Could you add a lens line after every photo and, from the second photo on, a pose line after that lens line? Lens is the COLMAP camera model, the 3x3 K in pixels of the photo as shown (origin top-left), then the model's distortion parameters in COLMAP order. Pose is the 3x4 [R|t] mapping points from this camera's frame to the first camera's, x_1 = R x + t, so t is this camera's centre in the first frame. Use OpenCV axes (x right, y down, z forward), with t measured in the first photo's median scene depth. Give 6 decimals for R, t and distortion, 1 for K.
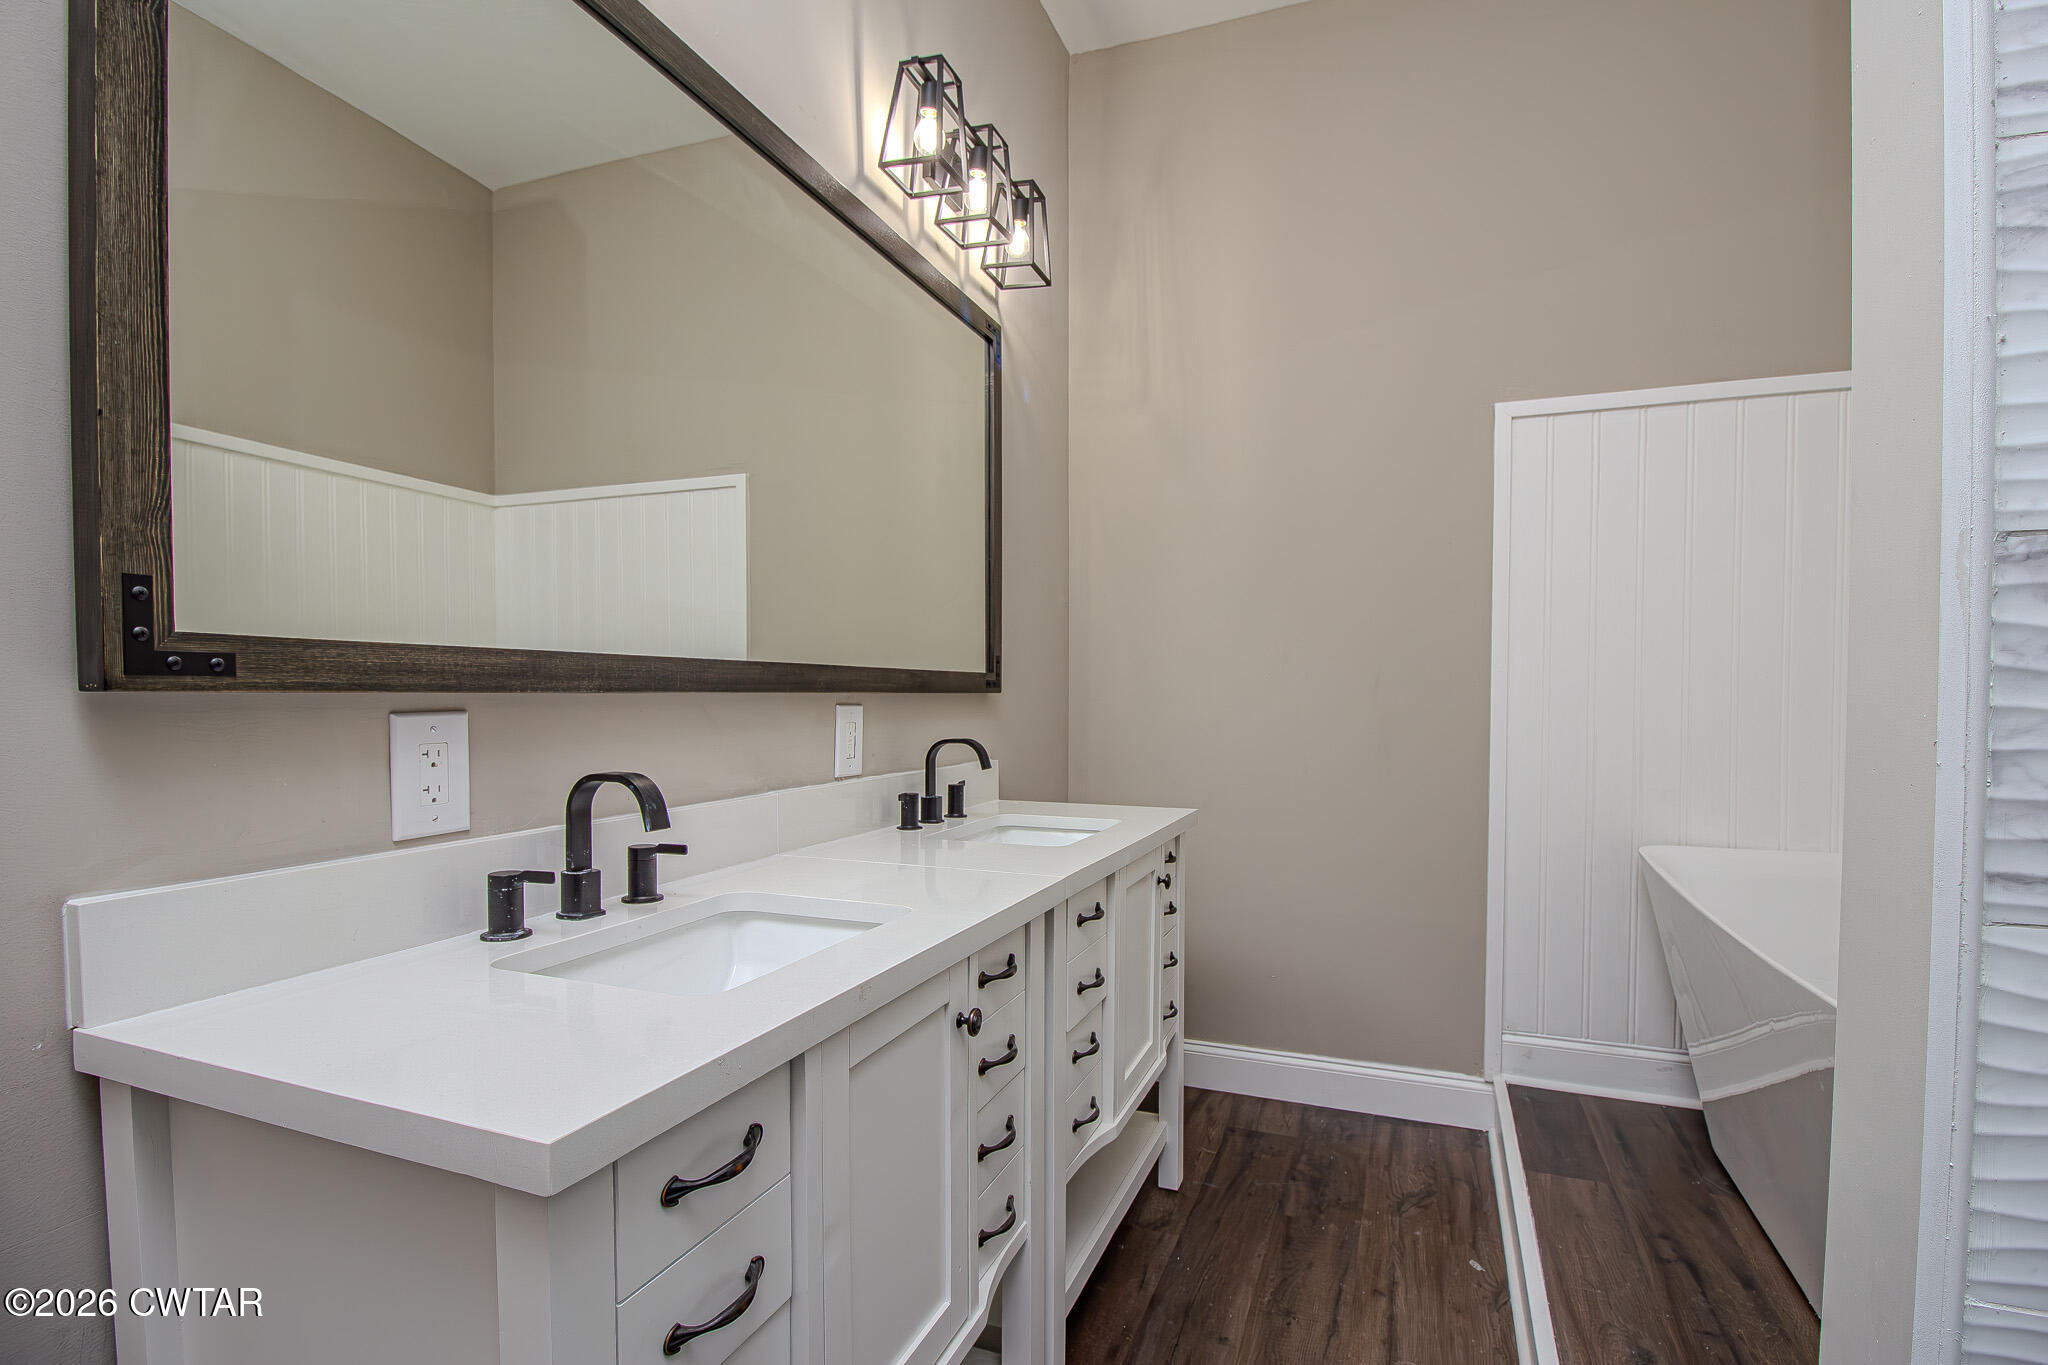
lens RADIAL K [[978.1, 0, 1024.0], [0, 978.1, 682.5], [0, 0, 1]] dist [0.000507, 0.000043]
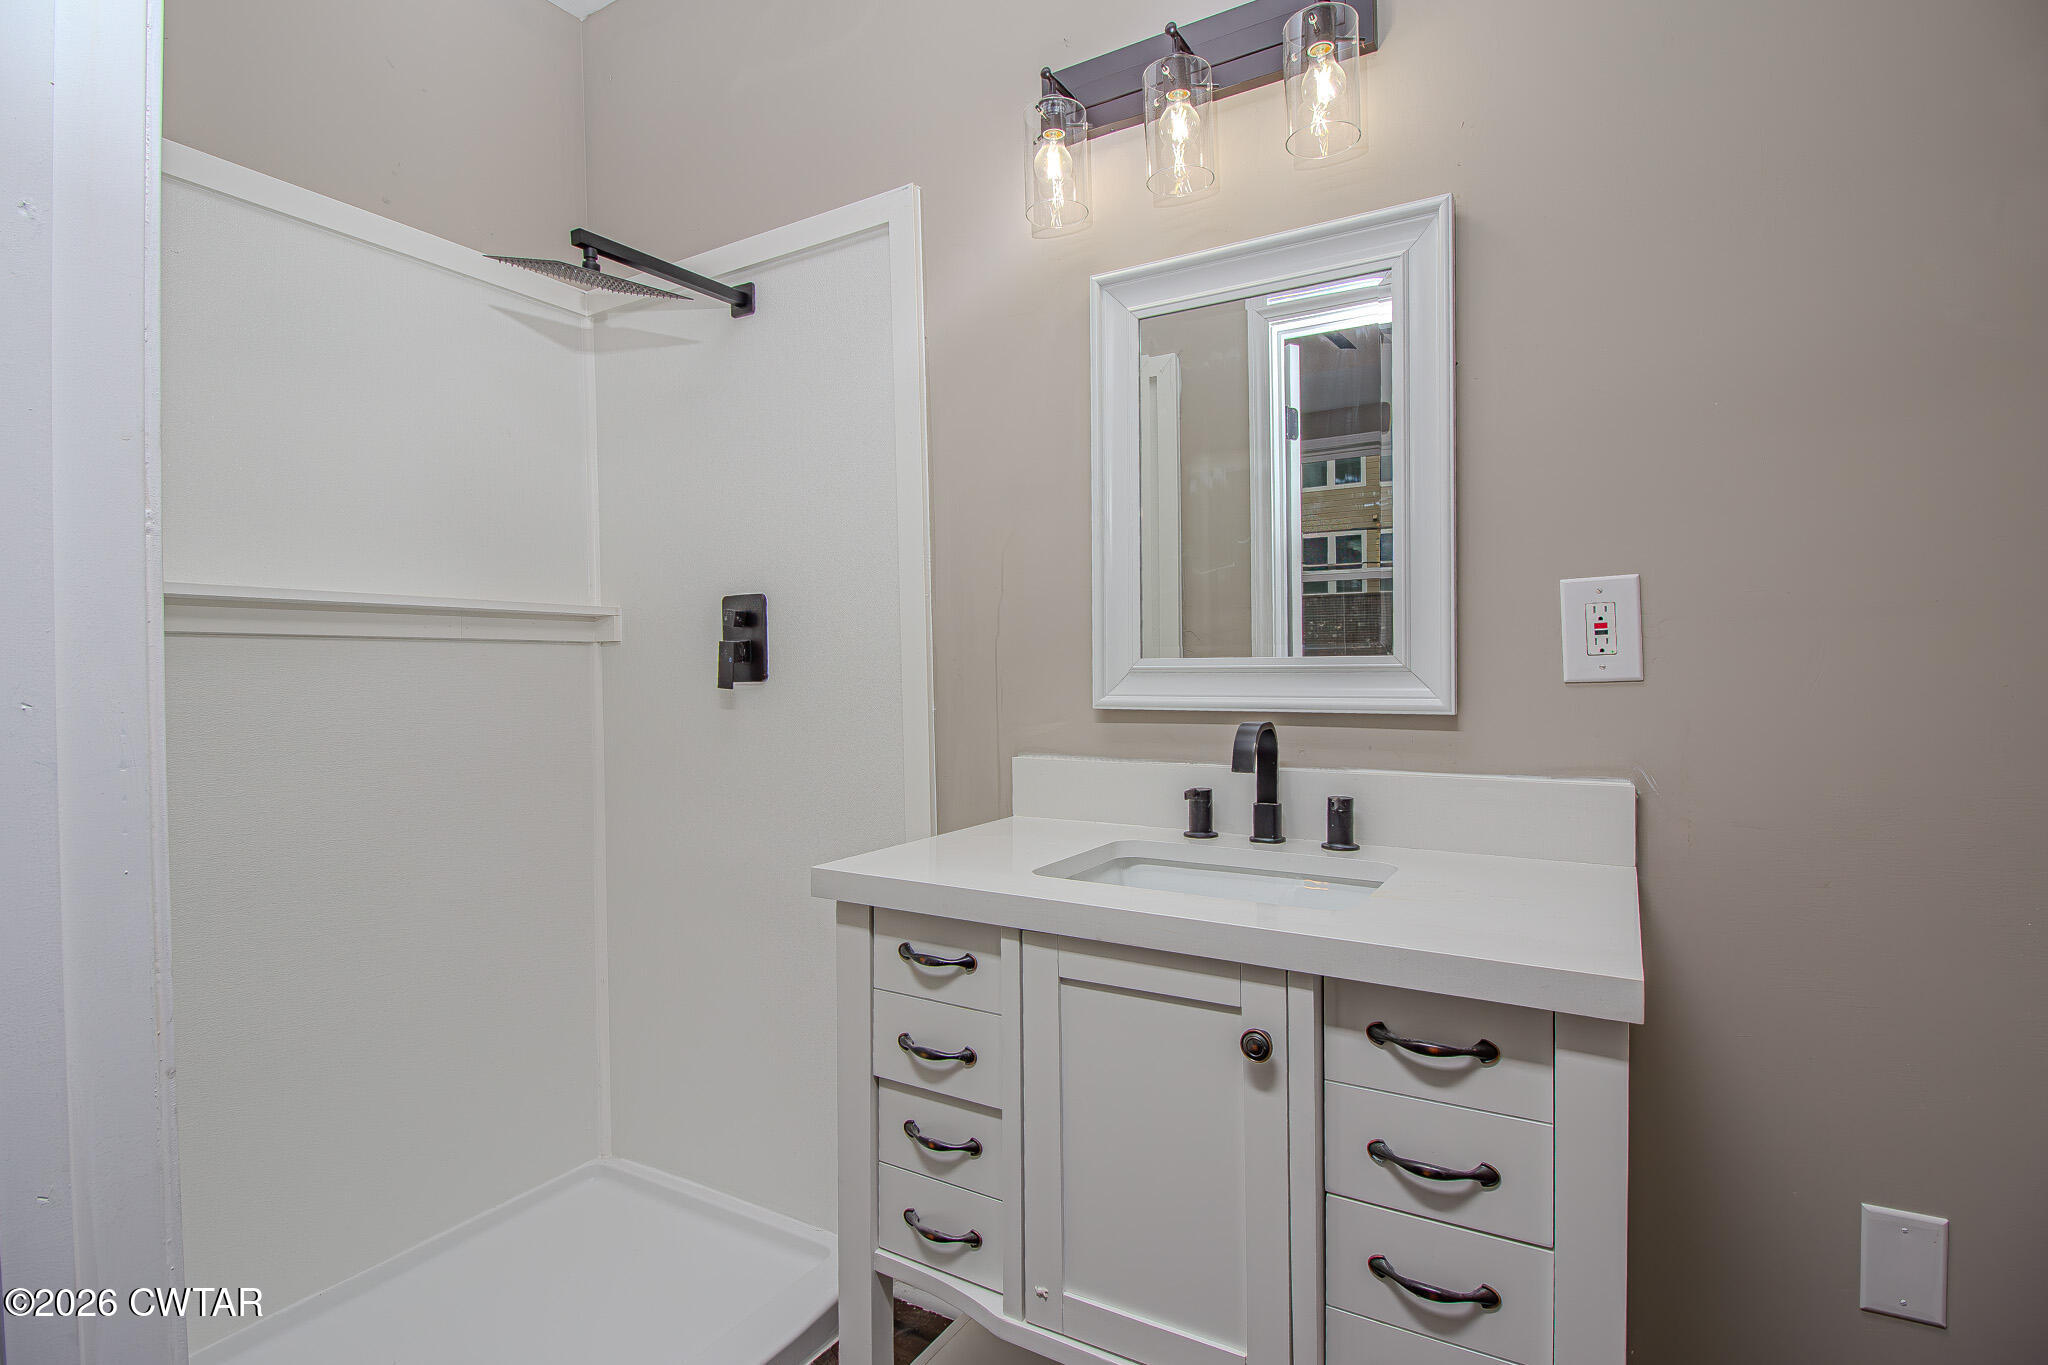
lens RADIAL K [[978.1, 0, 1024.0], [0, 978.1, 682.5], [0, 0, 1]] dist [0.000507, 0.000043]
pose [[-0.162068, 0.021980, -0.986535, 0.810139], [0.023523, 0.999554, 0.018406, 0.016928], [0.986499, -0.020223, -0.162513, 0.959385]]
